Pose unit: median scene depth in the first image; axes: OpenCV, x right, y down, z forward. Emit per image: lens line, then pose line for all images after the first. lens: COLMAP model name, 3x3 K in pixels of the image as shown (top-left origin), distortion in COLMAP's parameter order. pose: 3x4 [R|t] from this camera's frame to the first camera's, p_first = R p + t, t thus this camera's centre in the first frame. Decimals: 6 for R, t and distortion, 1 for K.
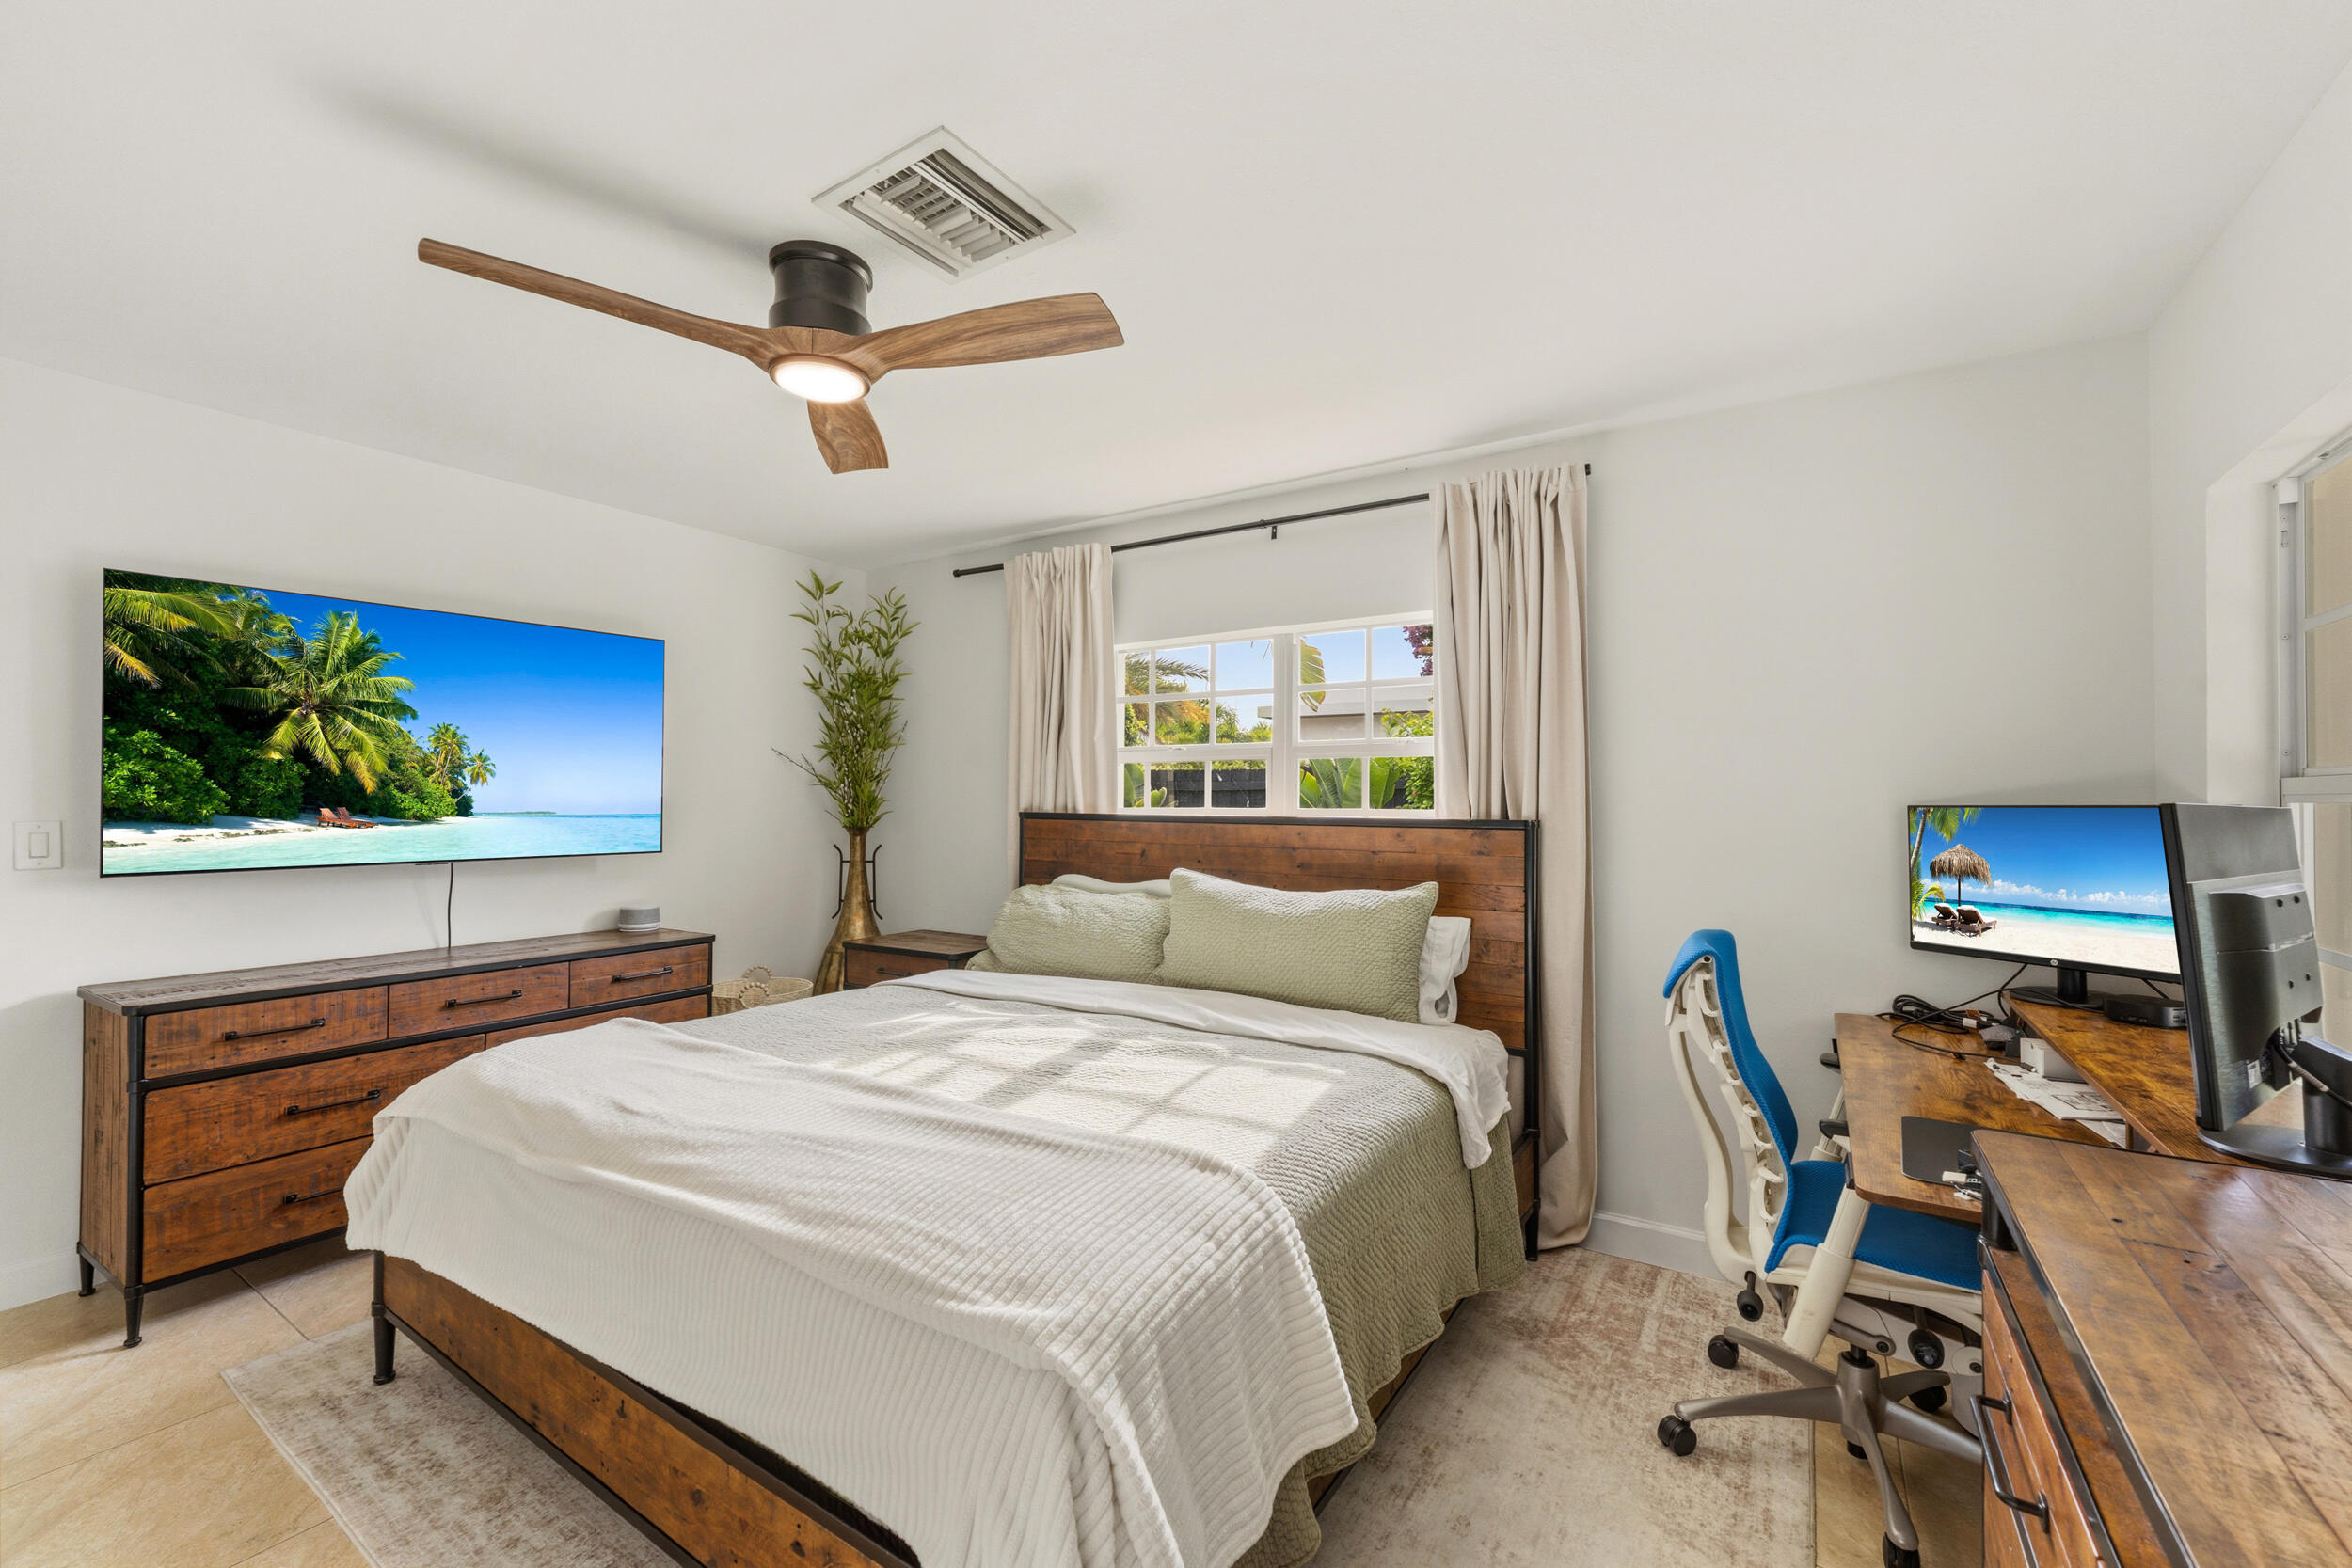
lens RADIAL K [[965.8, 0, 1187.6], [0, 965.8, 790.1], [0, 0, 1]] dist [0.001226, 0.000026]
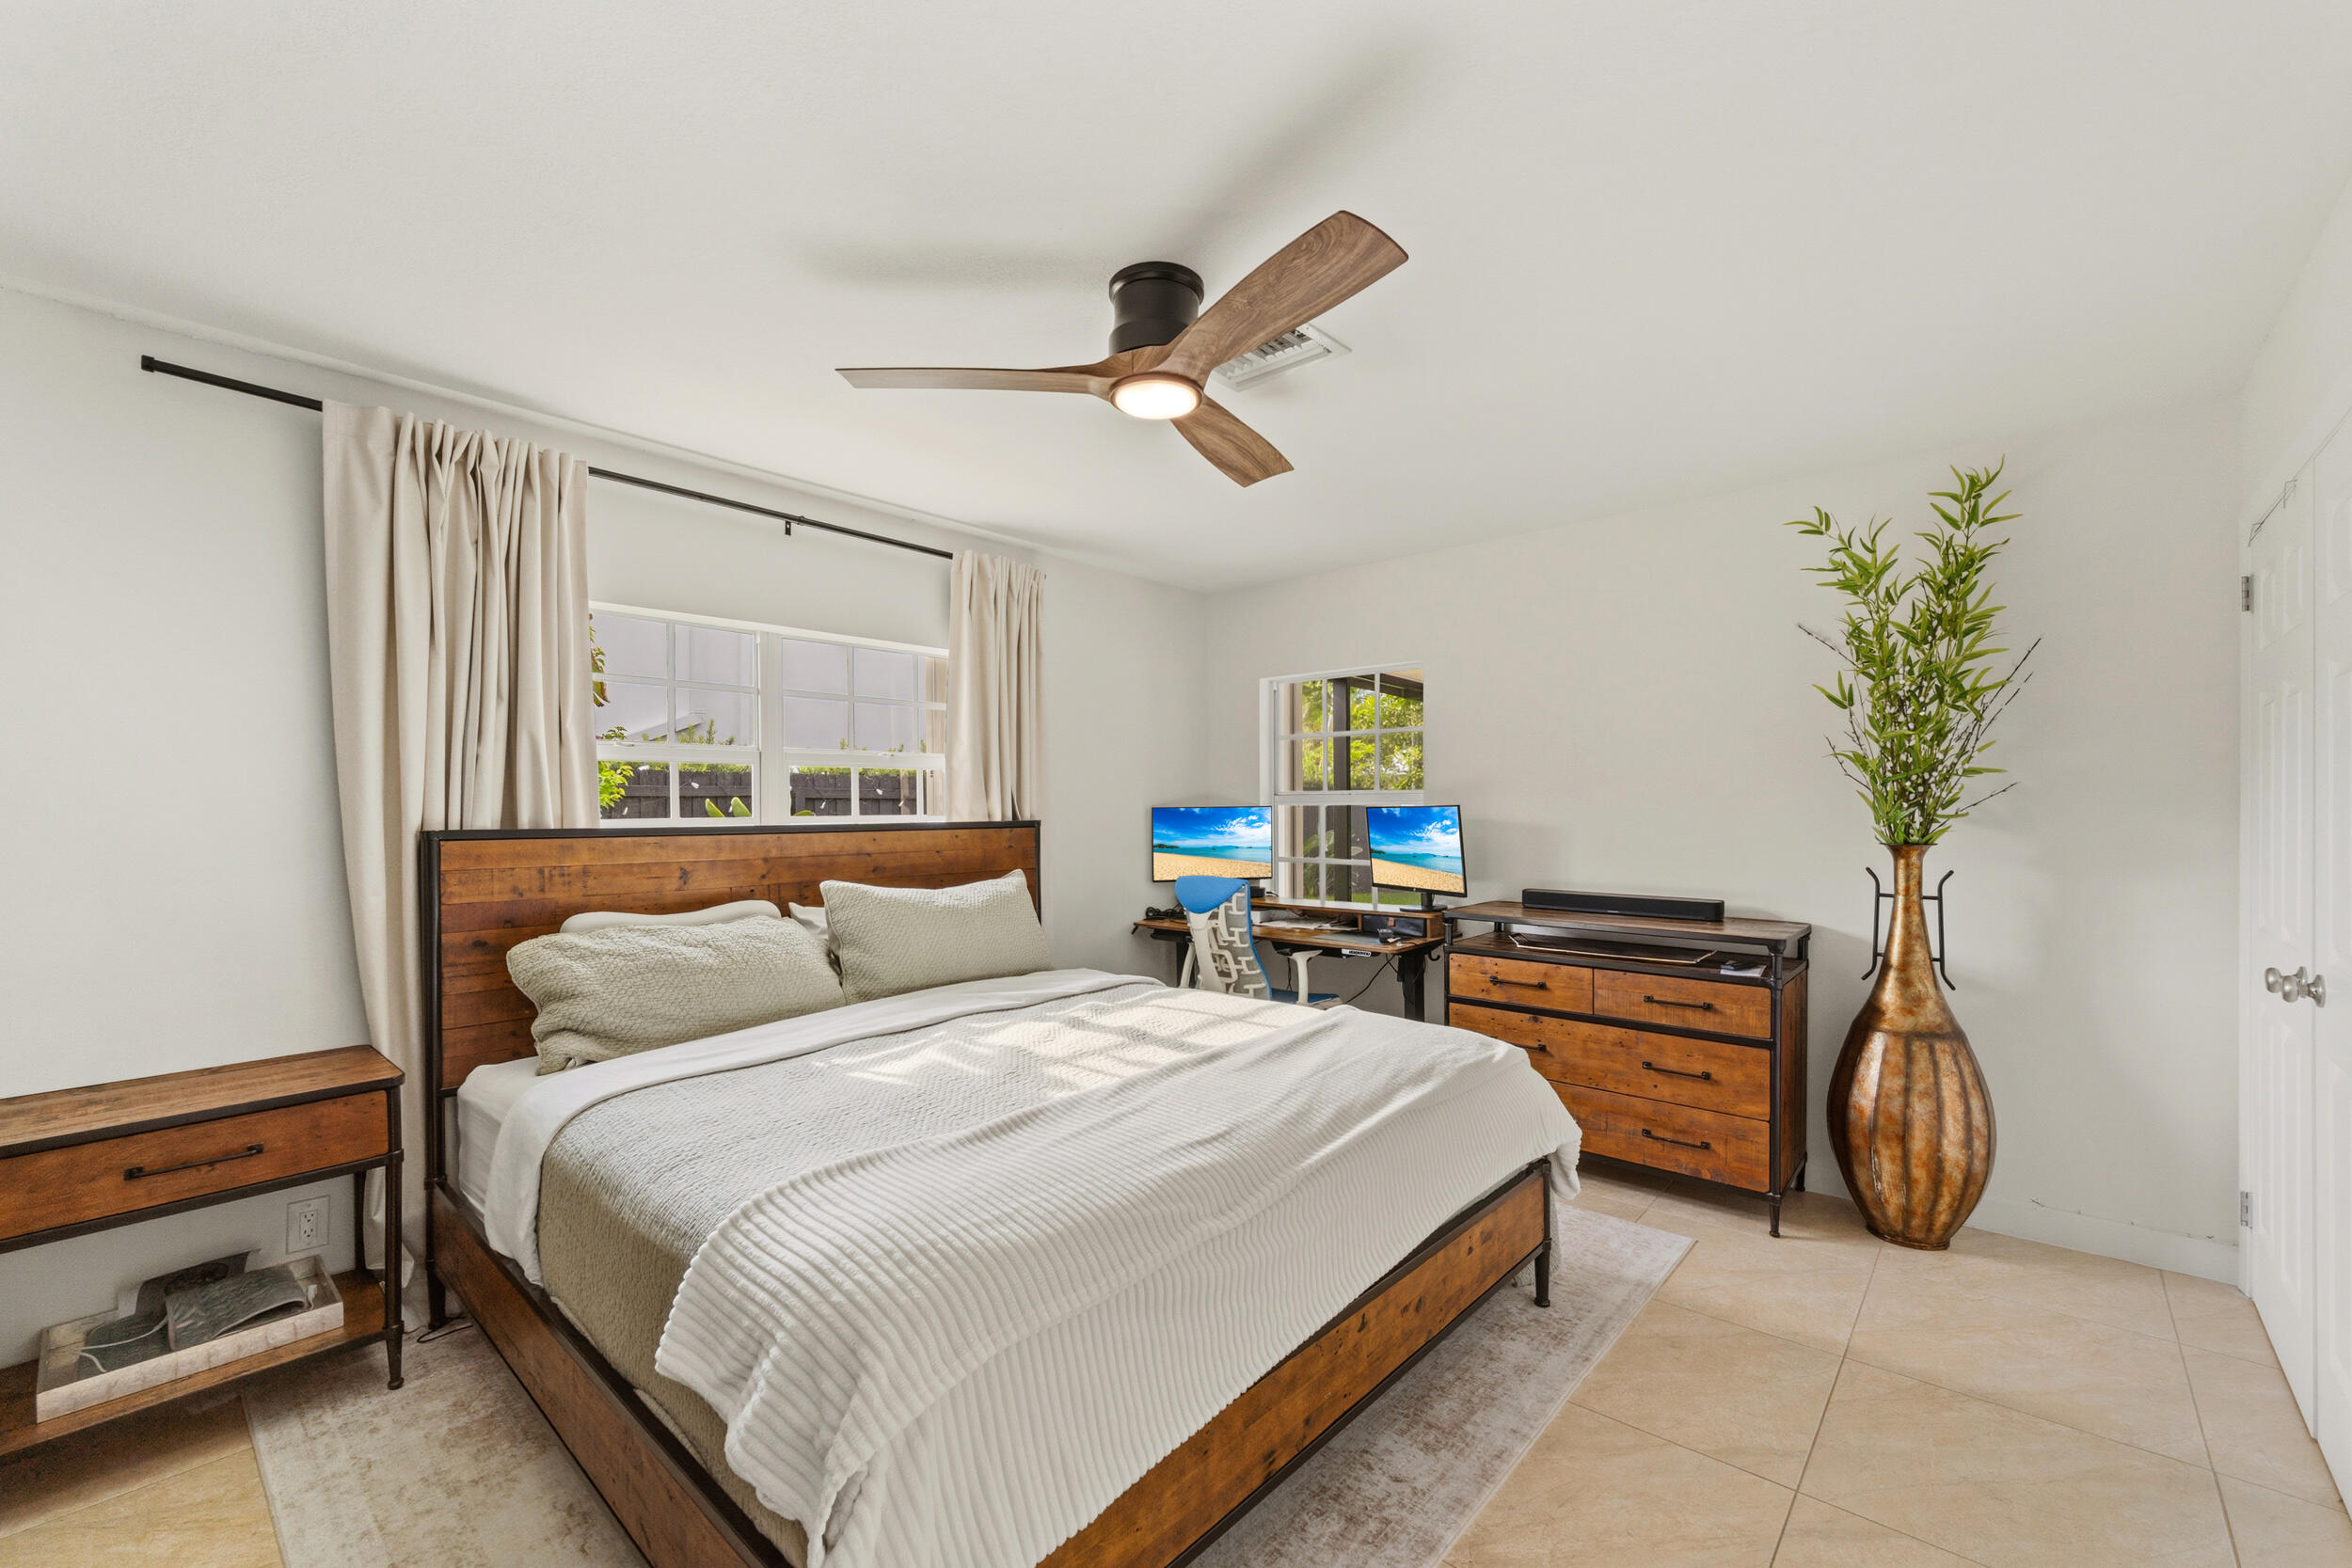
lens RADIAL K [[965.8, 0, 1187.8], [0, 965.8, 804.7], [0, 0, 1]] dist [0.001226, 0.000026]
pose [[0.135211, -0.003341, 0.990811, -1.299251], [-0.003827, 0.999985, 0.003894, 0.002814], [-0.990809, -0.004318, 0.135196, 0.771761]]
